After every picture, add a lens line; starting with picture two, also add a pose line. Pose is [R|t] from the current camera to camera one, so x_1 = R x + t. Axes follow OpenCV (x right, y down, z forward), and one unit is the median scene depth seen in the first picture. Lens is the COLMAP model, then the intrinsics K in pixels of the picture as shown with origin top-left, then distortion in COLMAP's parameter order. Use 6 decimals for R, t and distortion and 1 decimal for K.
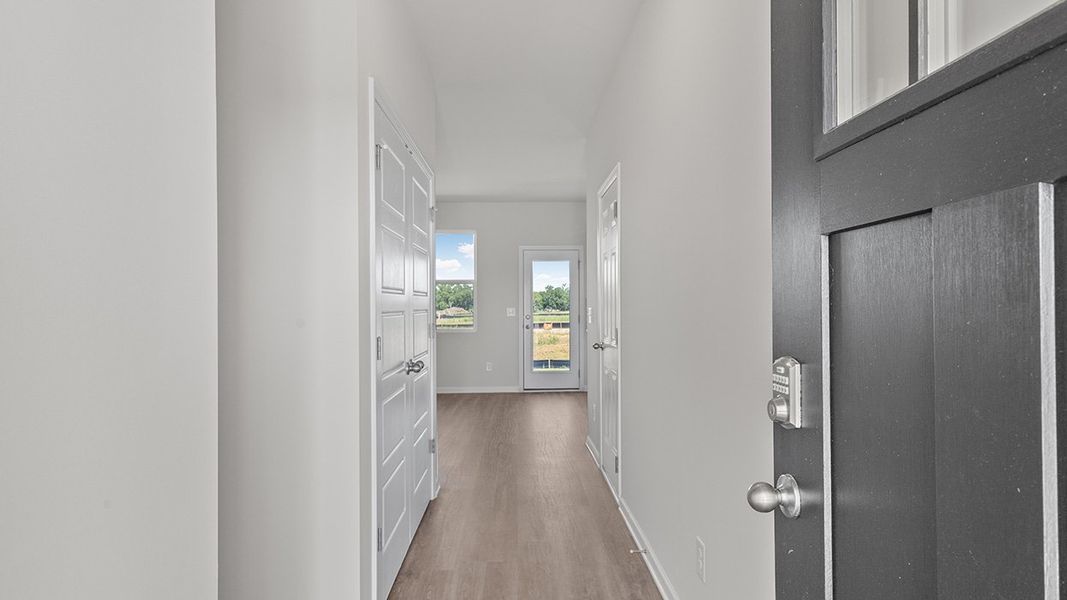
lens RADIAL K [[584.3, 0, 530.8], [0, 584.3, 305.3], [0, 0, 1]] dist [0.000322, 0.000001]
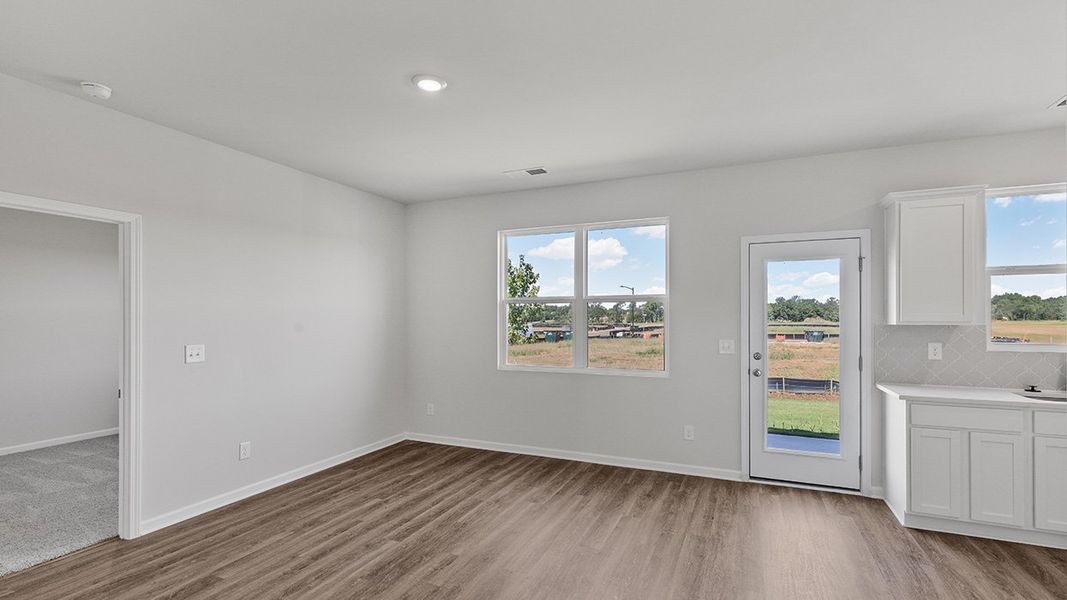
lens RADIAL K [[477.0, 0, 536.1], [0, 477.0, 314.2], [0, 0, 1]] dist [0.005440, -0.002326]
pose [[0.904137, 0.003779, -0.427226, -0.001507], [-0.004876, 0.999987, -0.001473, -0.020642], [0.427215, 0.003415, 0.904143, 0.464448]]
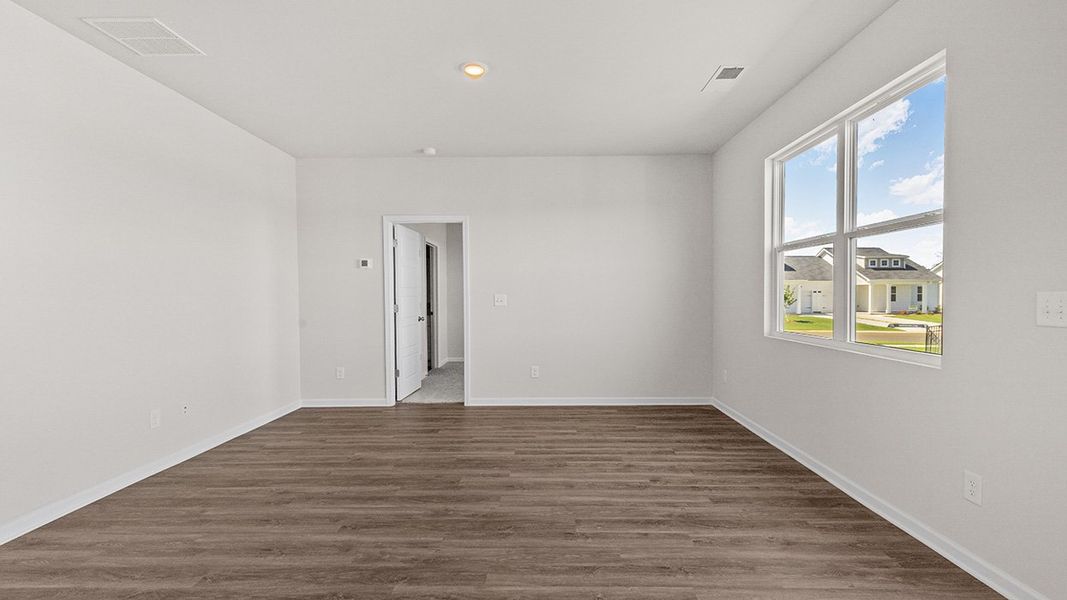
lens RADIAL K [[477.0, 0, 541.0], [0, 477.0, 303.0], [0, 0, 1]] dist [0.005440, -0.002326]
pose [[-0.033995, 0.026590, -0.999068, 0.179424], [0.008117, 0.999620, 0.026328, 0.001749], [0.999389, -0.007215, -0.034198, 0.783718]]
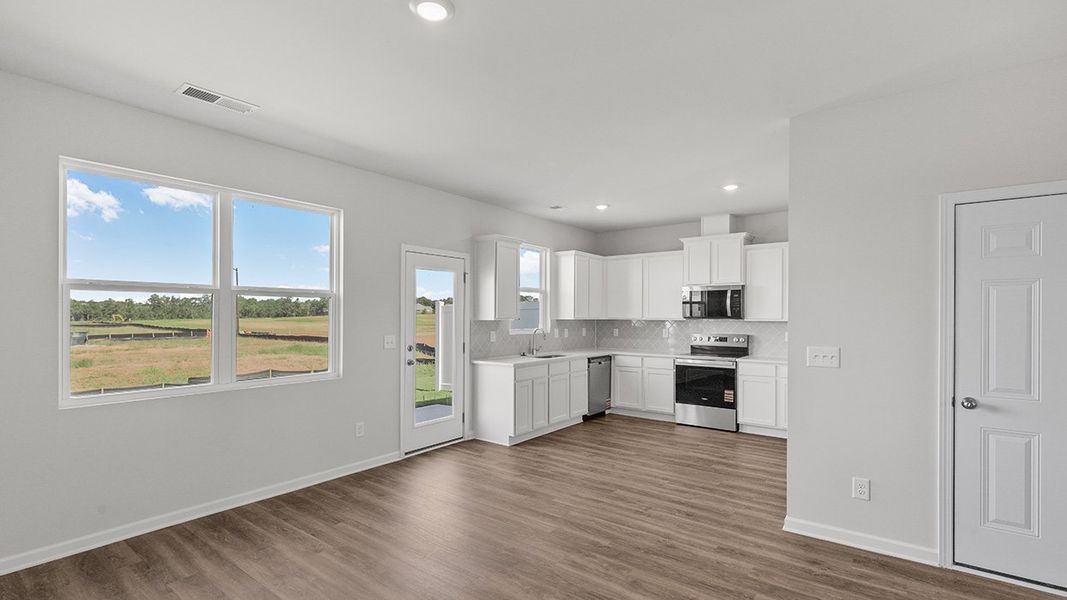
lens RADIAL K [[480.8, 0, 537.2], [0, 480.8, 314.2], [0, 0, 1]] dist [0.004338, 0.000108]
pose [[0.627308, 0.010626, 0.778699, -0.356534], [-0.007555, 0.999943, -0.007560, -0.016906], [-0.778734, -0.001140, 0.627353, 0.523213]]
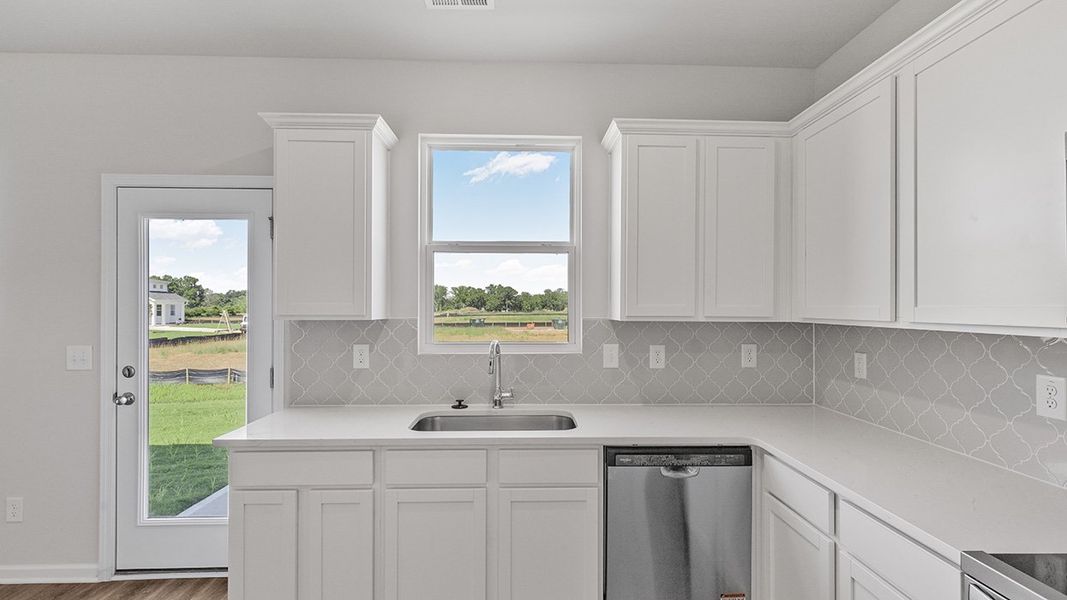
lens RADIAL K [[477.0, 0, 532.7], [0, 477.0, 305.6], [0, 0, 1]] dist [0.005440, -0.002326]
pose [[0.999955, 0.009083, 0.002555, 0.244543], [-0.009082, 0.999959, -0.000360, -0.022898], [-0.002559, 0.000337, 0.999997, 0.702112]]
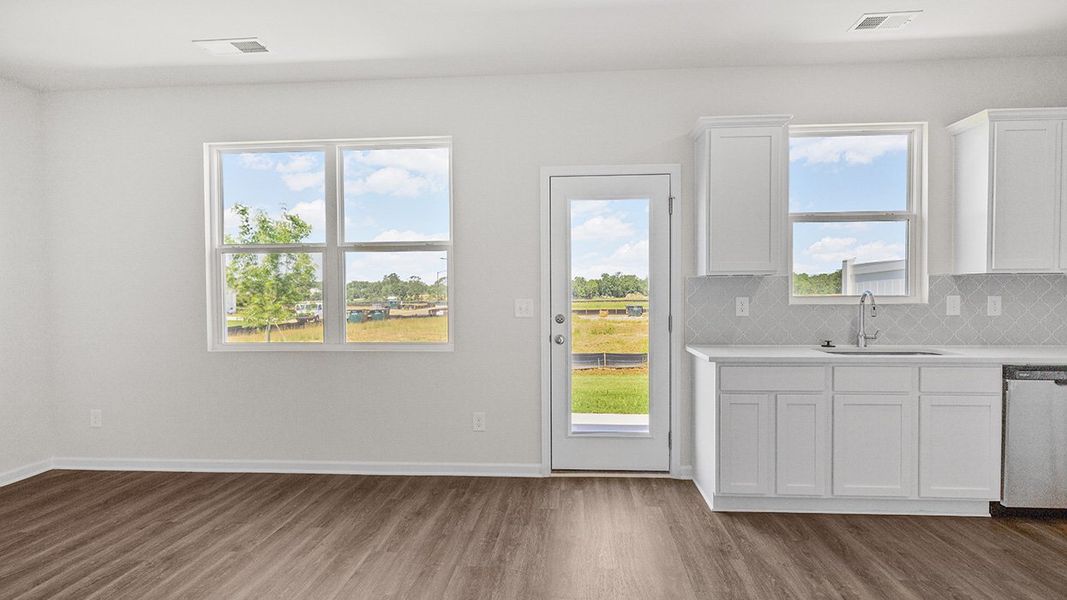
lens RADIAL K [[539.0, 0, 533.3], [0, 539.0, 305.0], [0, 0, 1]] dist [0.000199, -0.001206]
pose [[0.994961, 0.002553, -0.100231, 0.016932], [-0.000188, 0.999722, 0.023597, -0.001191], [0.100263, -0.023460, 0.994684, 0.563961]]
